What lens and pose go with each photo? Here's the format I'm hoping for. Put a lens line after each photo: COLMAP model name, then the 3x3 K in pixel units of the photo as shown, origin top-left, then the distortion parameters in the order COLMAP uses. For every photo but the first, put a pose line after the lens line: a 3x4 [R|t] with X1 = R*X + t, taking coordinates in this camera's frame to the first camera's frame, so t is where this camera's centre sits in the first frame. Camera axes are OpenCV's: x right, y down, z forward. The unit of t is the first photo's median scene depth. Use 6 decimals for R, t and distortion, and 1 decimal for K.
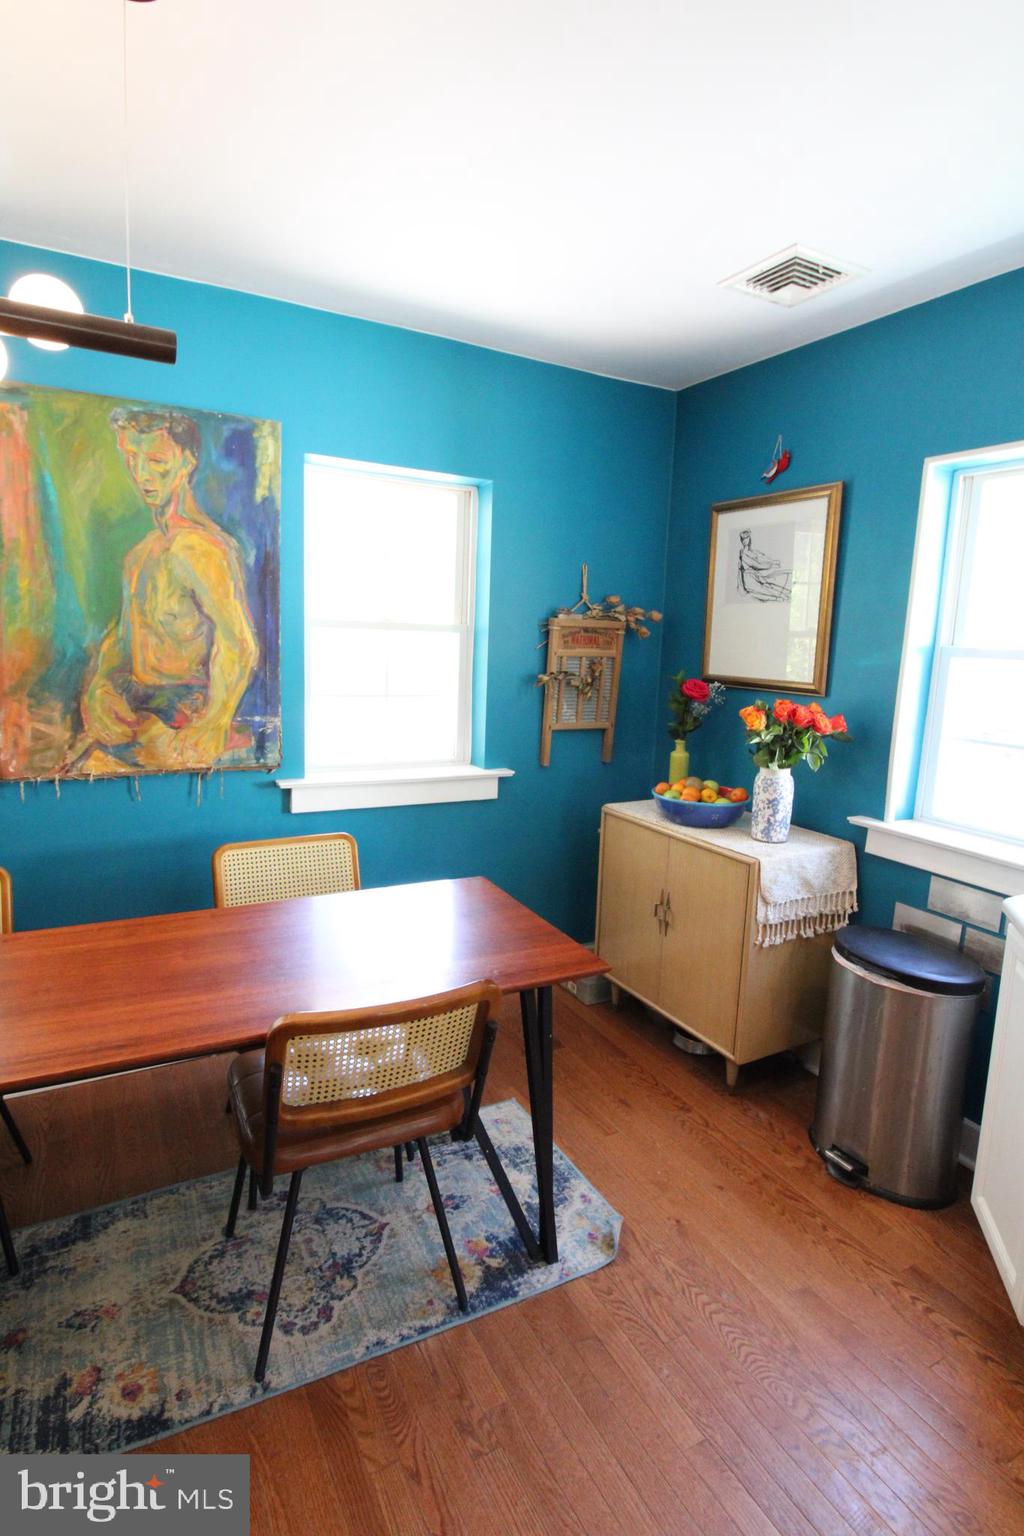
lens RADIAL K [[780.6, 0, 503.7], [0, 780.6, 755.9], [0, 0, 1]] dist [0.005068, -0.013938]
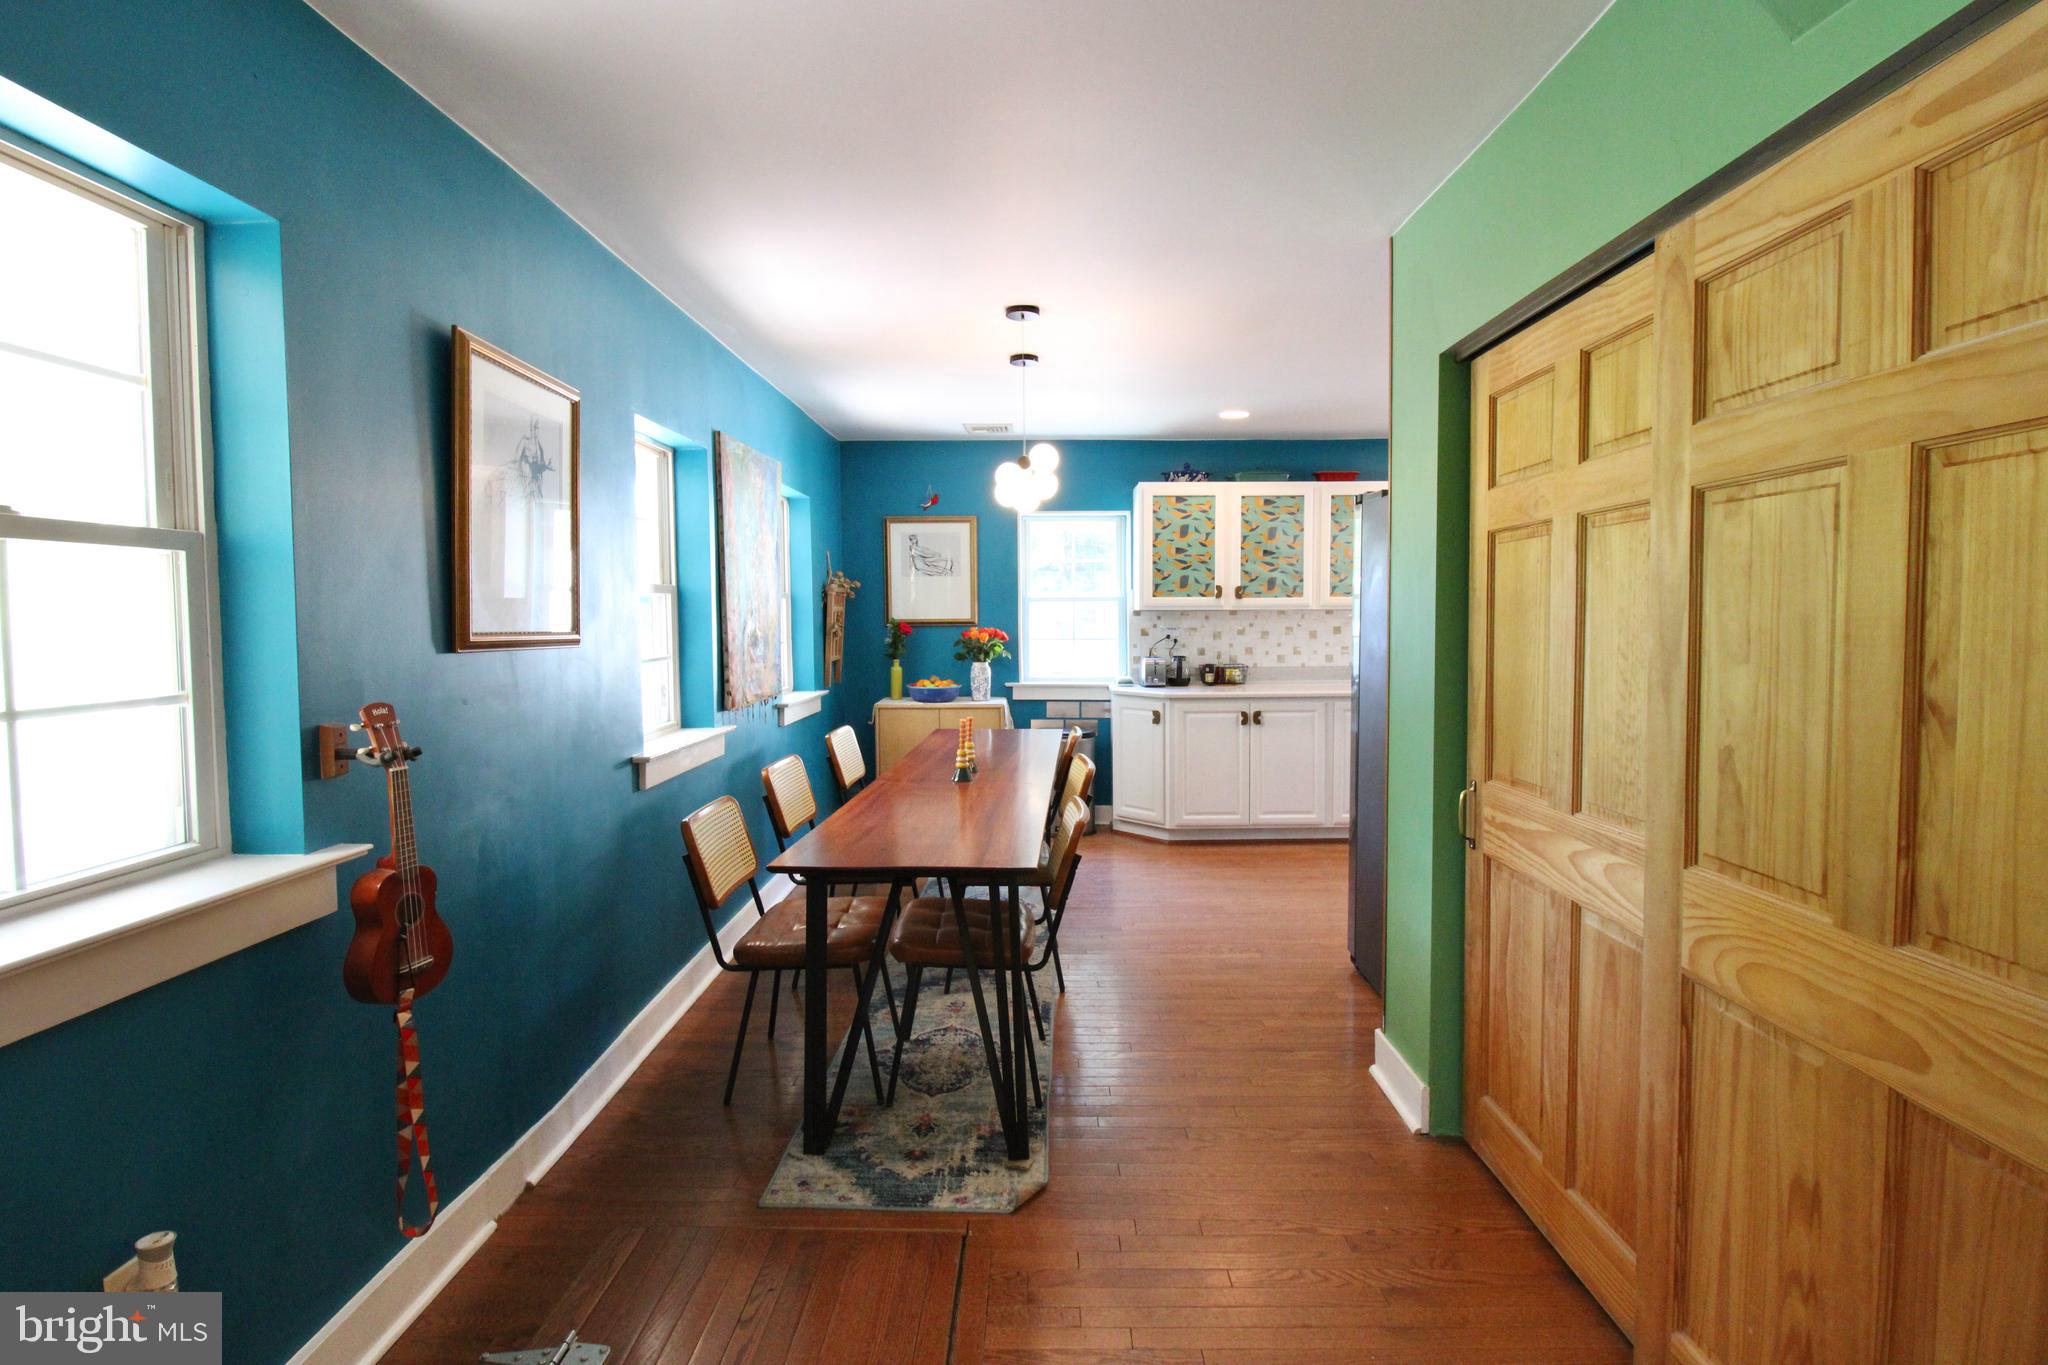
lens RADIAL K [[1040.8, 0, 1024.0], [0, 1040.8, 682.5], [0, 0, 1]] dist [0.005068, -0.013938]
pose [[0.489178, -0.094274, 0.867074, -1.898639], [0.157578, 0.987334, 0.018448, 0.034629], [-0.857831, 0.127608, 0.497838, -0.368622]]
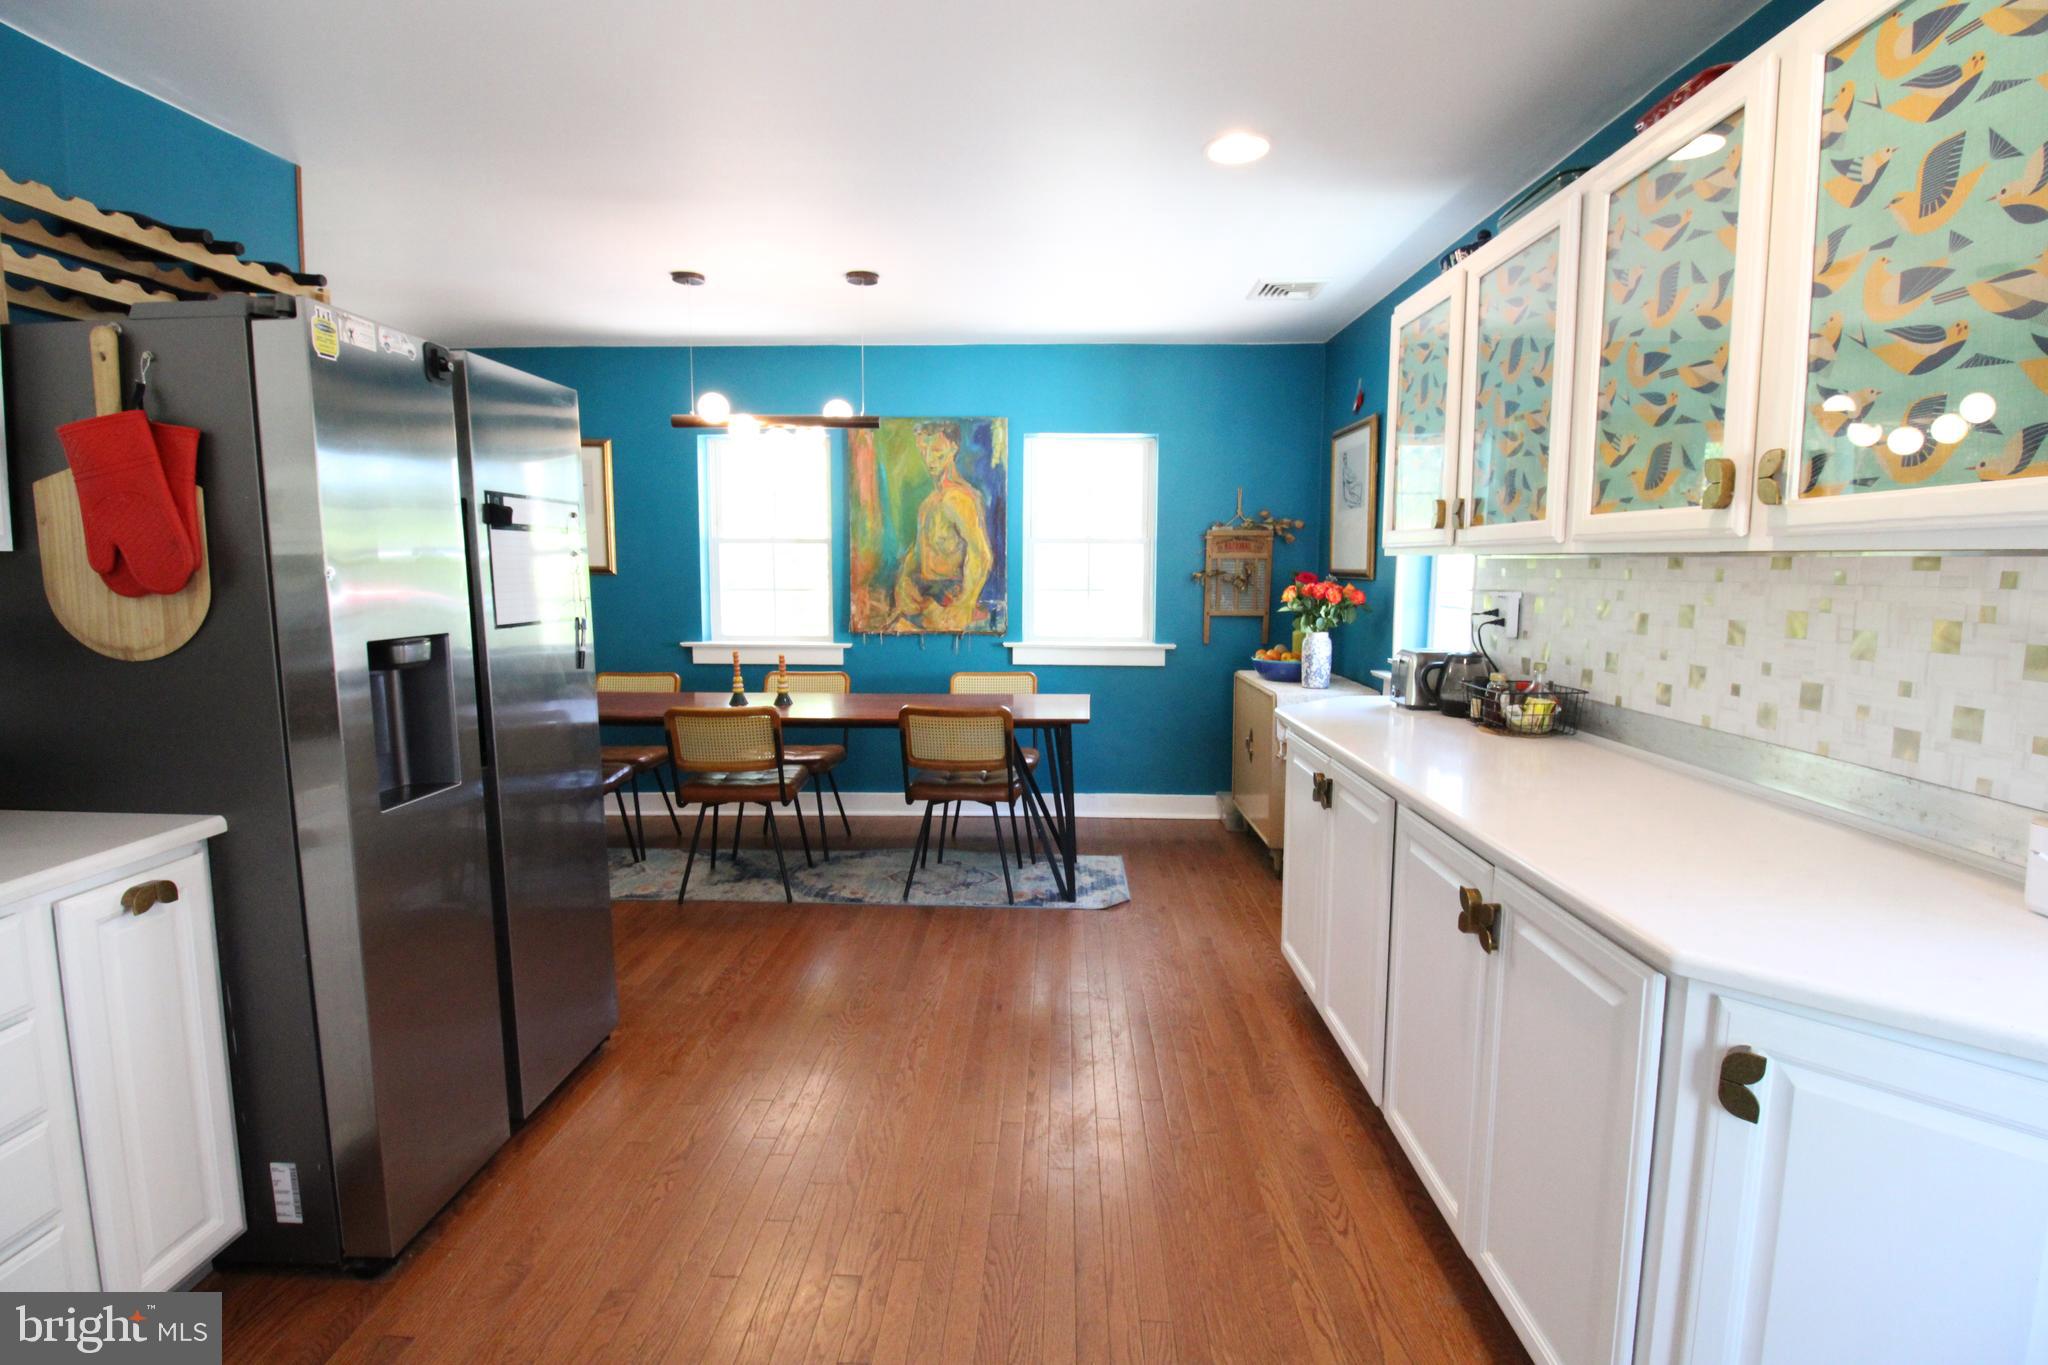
lens RADIAL K [[944.8, 0, 1033.3], [0, 944.8, 669.4], [0, 0, 1]] dist [0.004591, -0.015210]
pose [[0.867077, 0.022759, -0.497655, 0.759263], [-0.049426, 0.997957, -0.040477, 0.173242], [0.495717, 0.059693, 0.866430, -0.649761]]
